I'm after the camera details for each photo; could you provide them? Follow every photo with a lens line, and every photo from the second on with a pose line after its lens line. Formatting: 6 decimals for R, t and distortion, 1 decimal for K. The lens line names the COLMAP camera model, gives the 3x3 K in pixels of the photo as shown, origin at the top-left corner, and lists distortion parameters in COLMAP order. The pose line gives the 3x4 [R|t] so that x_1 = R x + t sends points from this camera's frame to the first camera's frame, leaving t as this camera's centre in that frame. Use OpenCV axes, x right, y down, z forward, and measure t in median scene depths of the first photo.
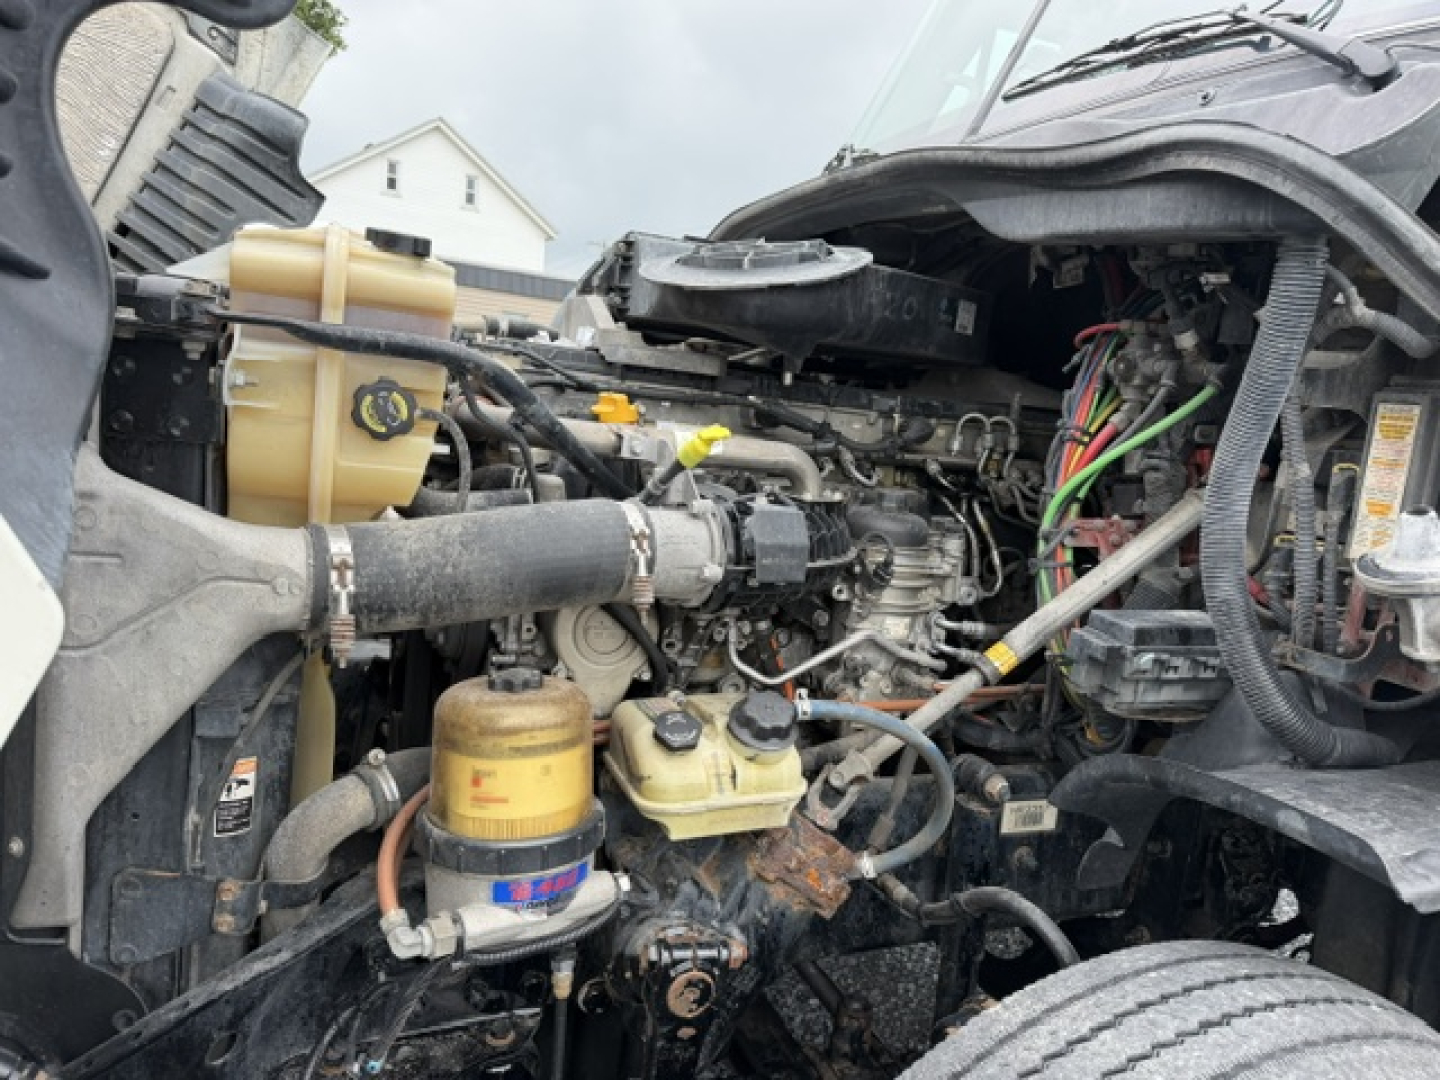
lens RADIAL K [[1044.0, 0, 714.5], [0, 1044.0, 547.0], [0, 0, 1]] dist [0.100325, -0.137147]
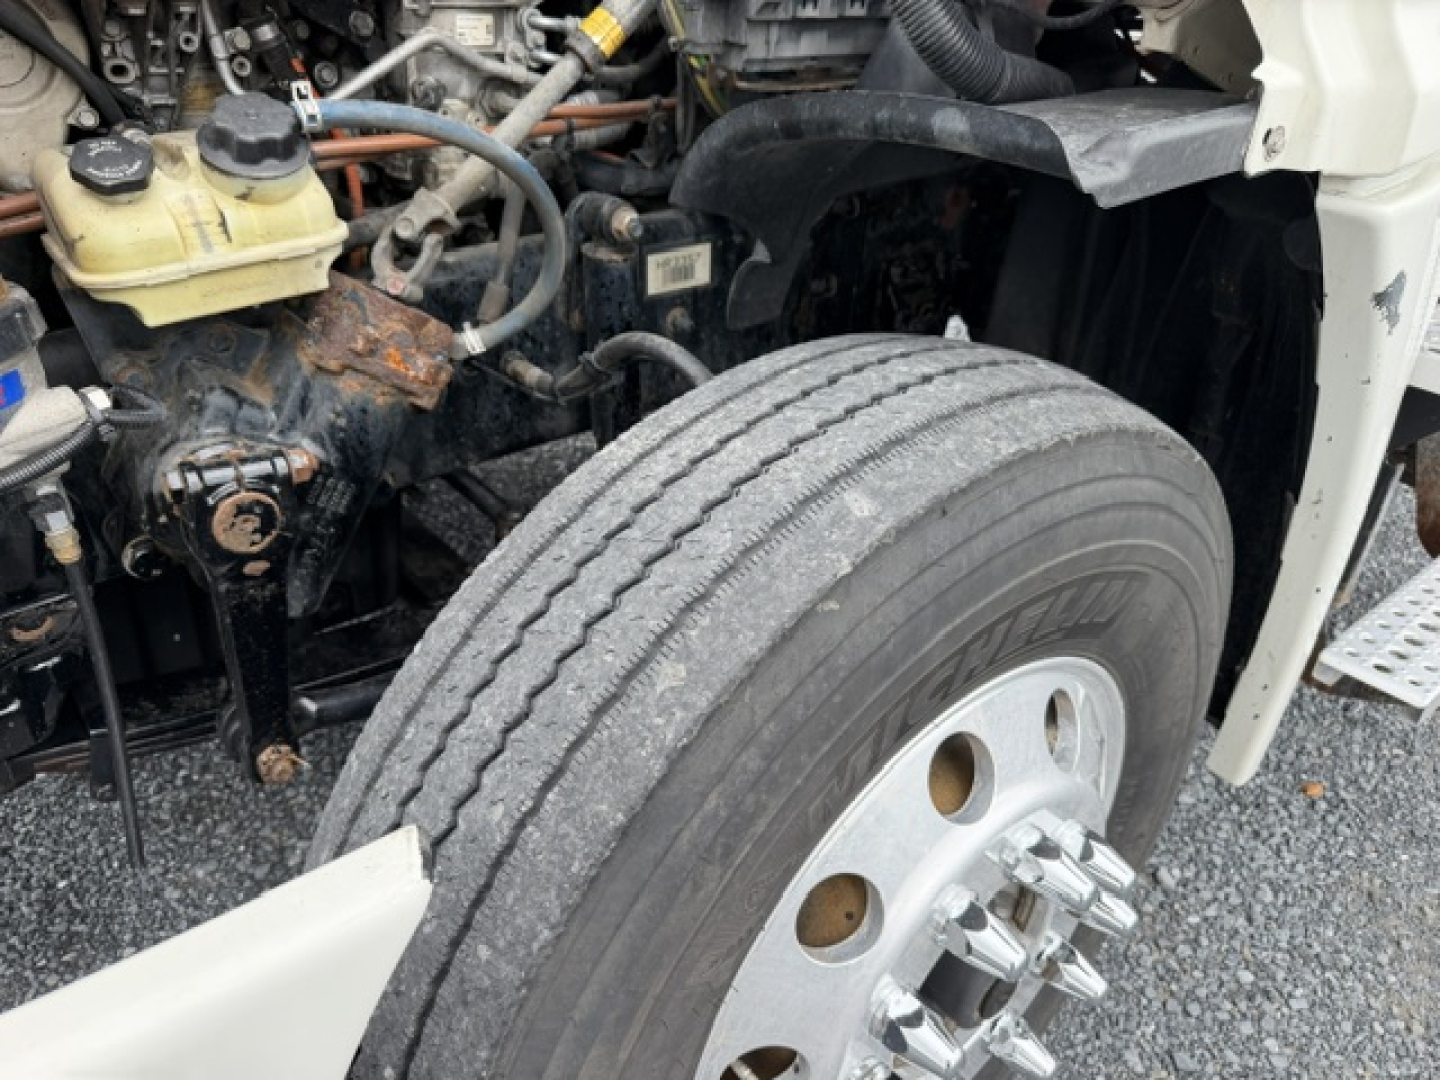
lens RADIAL K [[899.8, 0, 718.5], [0, 899.8, 573.6], [0, 0, 1]] dist [0.158038, -0.165148]
pose [[0.961522, -0.209471, 0.177756, 0.170516], [0.124473, 0.908970, 0.397844, 0.219557], [-0.244912, -0.360409, 0.900068, 0.280493]]
